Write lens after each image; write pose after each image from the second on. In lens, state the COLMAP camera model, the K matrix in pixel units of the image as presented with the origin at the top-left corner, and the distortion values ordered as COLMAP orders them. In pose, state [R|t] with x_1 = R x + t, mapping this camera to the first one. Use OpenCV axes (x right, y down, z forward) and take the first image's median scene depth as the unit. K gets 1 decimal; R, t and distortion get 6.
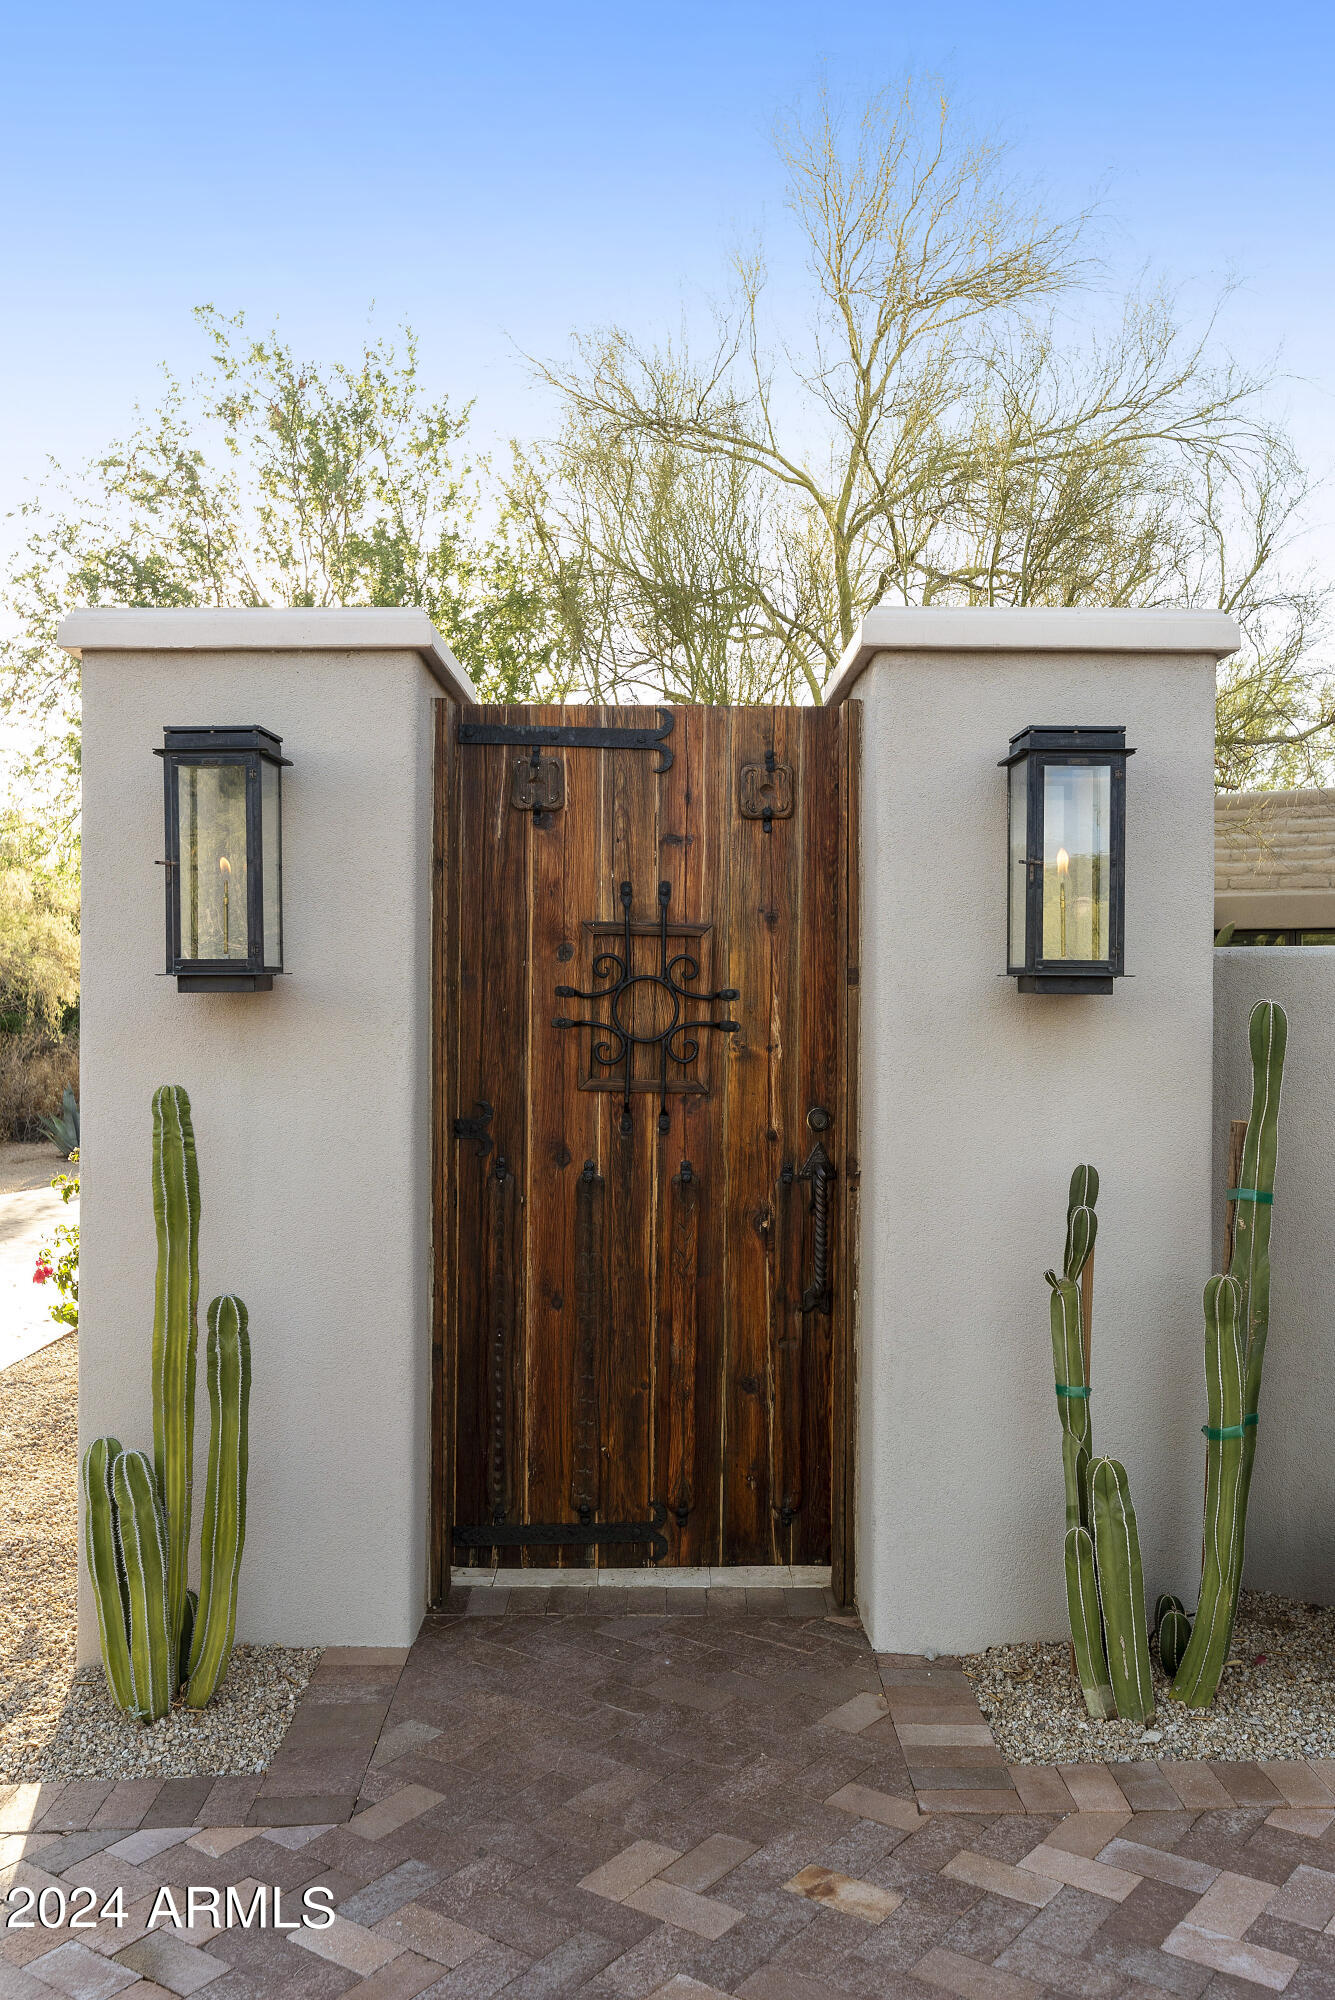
lens RADIAL K [[1661.9, 0, 663.4], [0, 1661.9, 1002.5], [0, 0, 1]] dist [-0.000812, -0.001345]
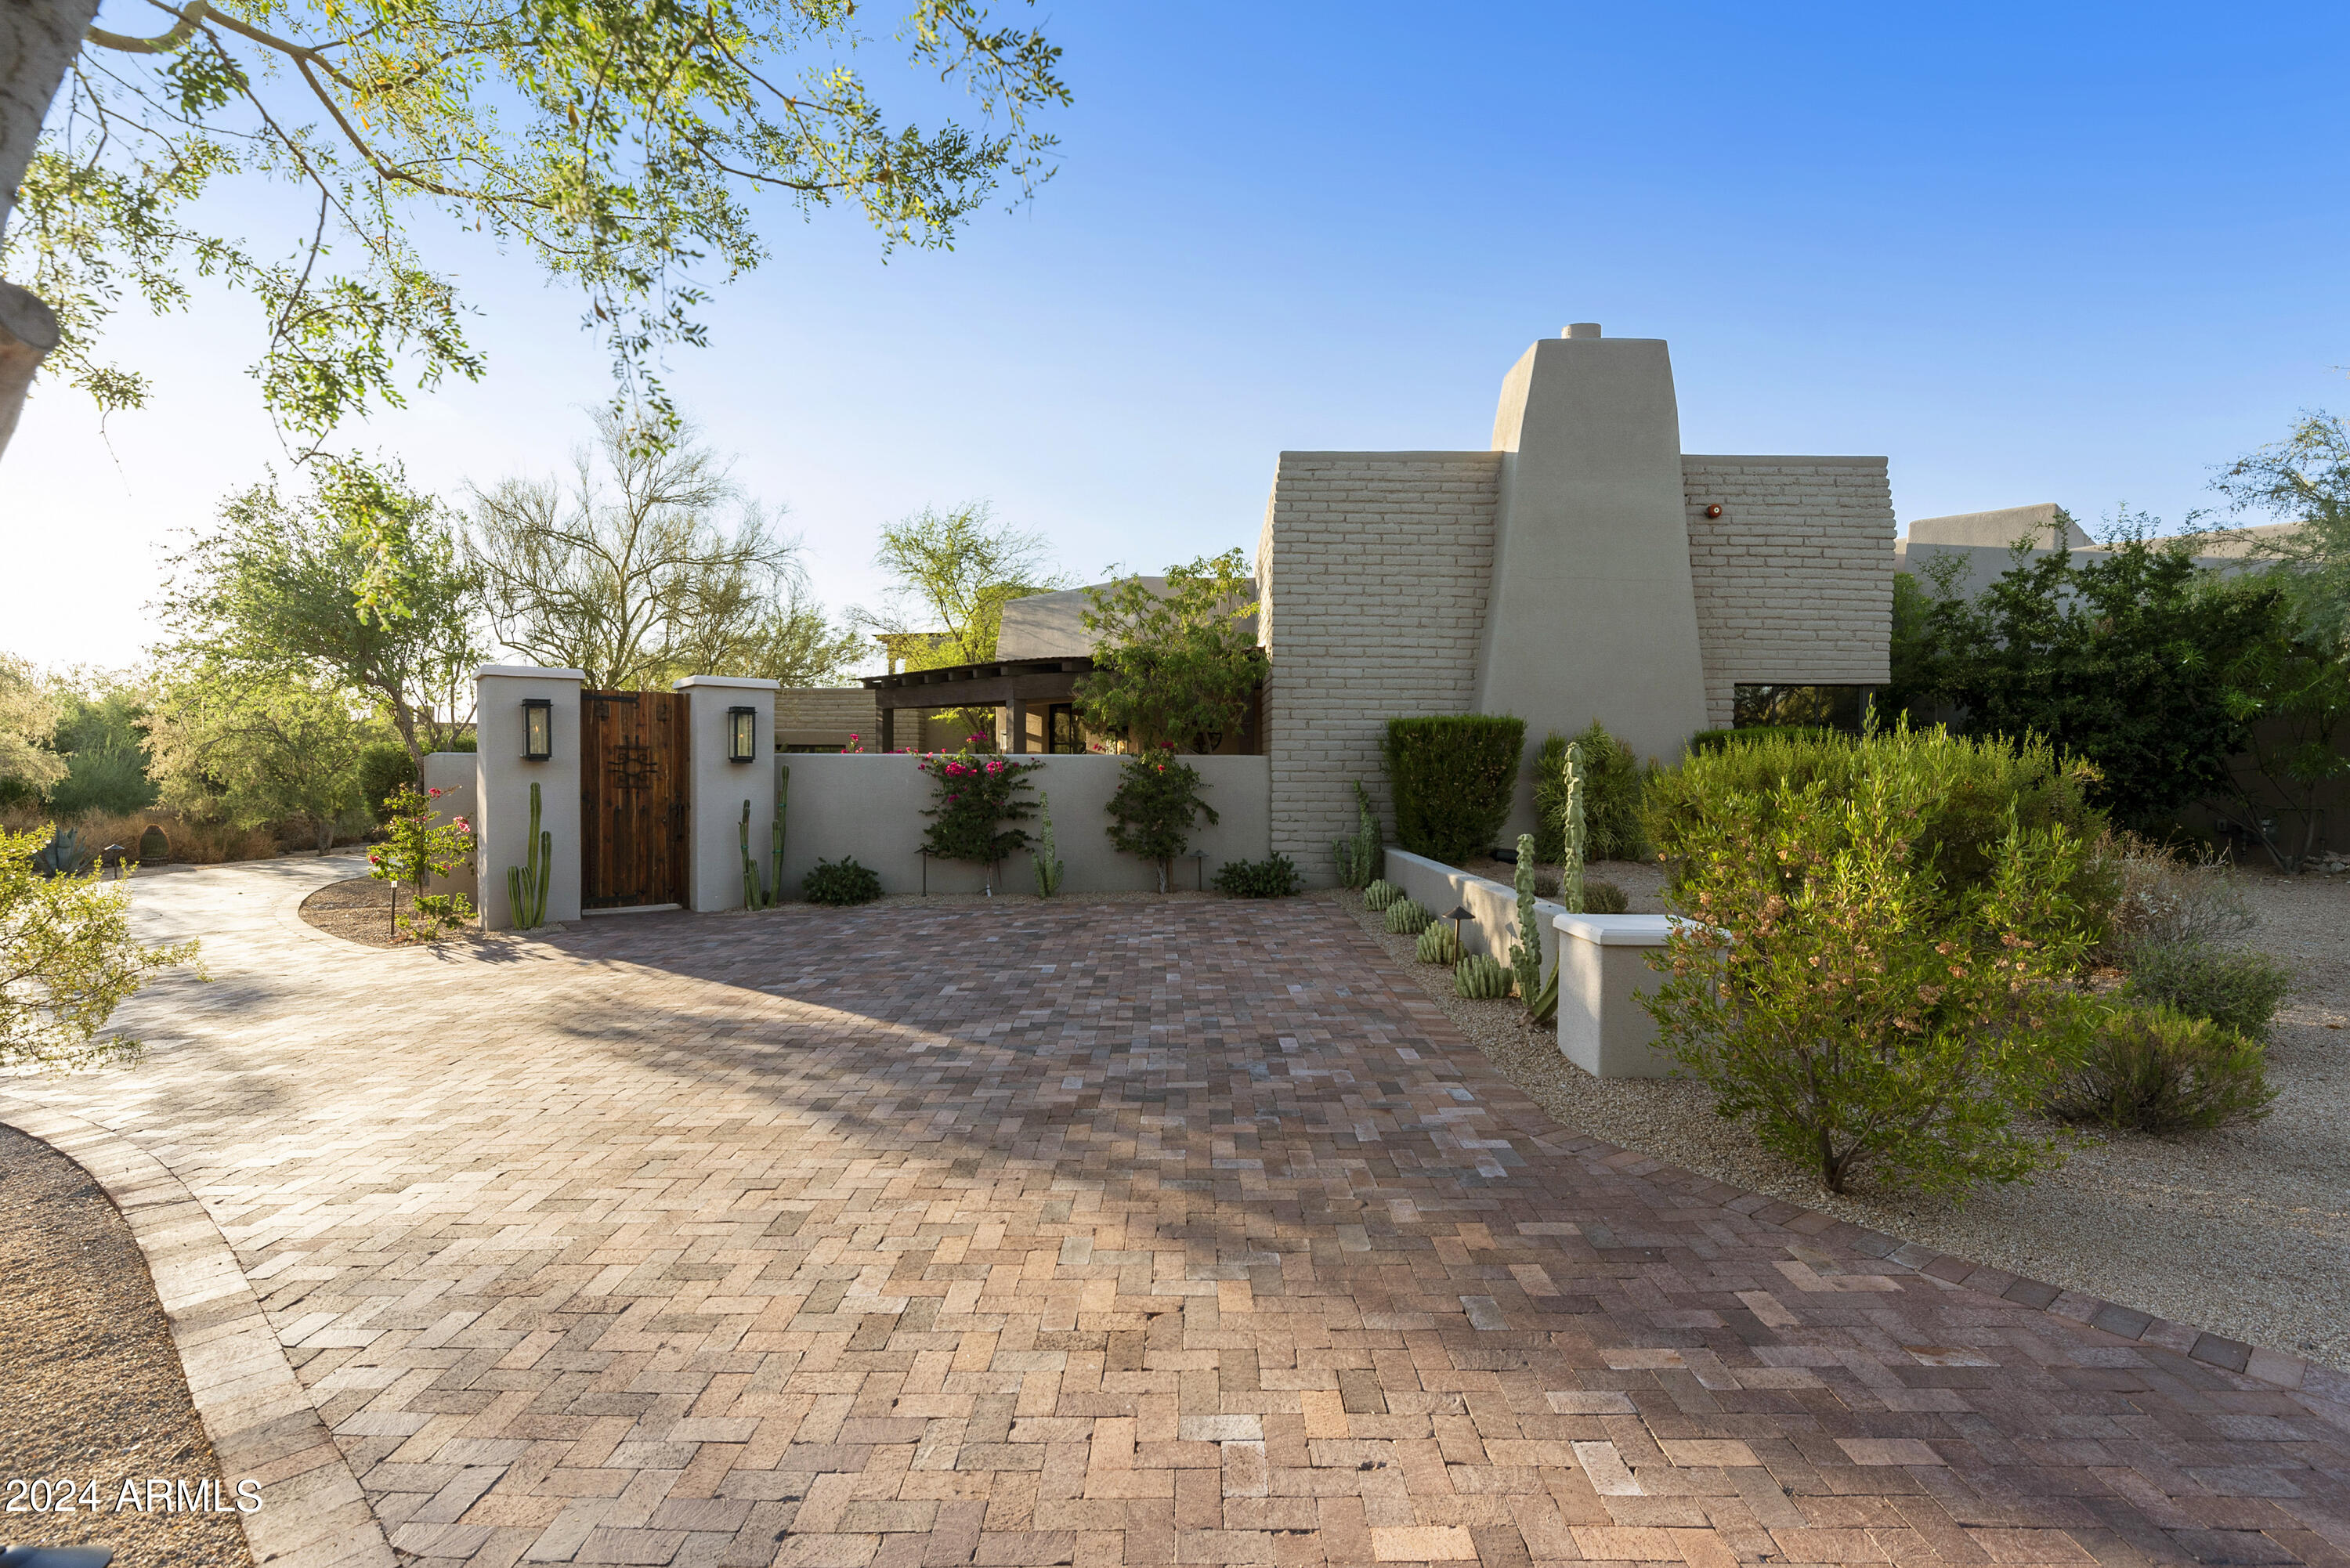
lens RADIAL K [[1127.2, 0, 1167.3], [0, 1127.2, 791.2], [0, 0, 1]] dist [-0.005503, -0.000418]
pose [[0.802997, -0.009244, 0.595912, -0.600957], [0.007134, 0.999957, 0.005898, 0.055842], [-0.595941, -0.000485, 0.803028, -1.976979]]
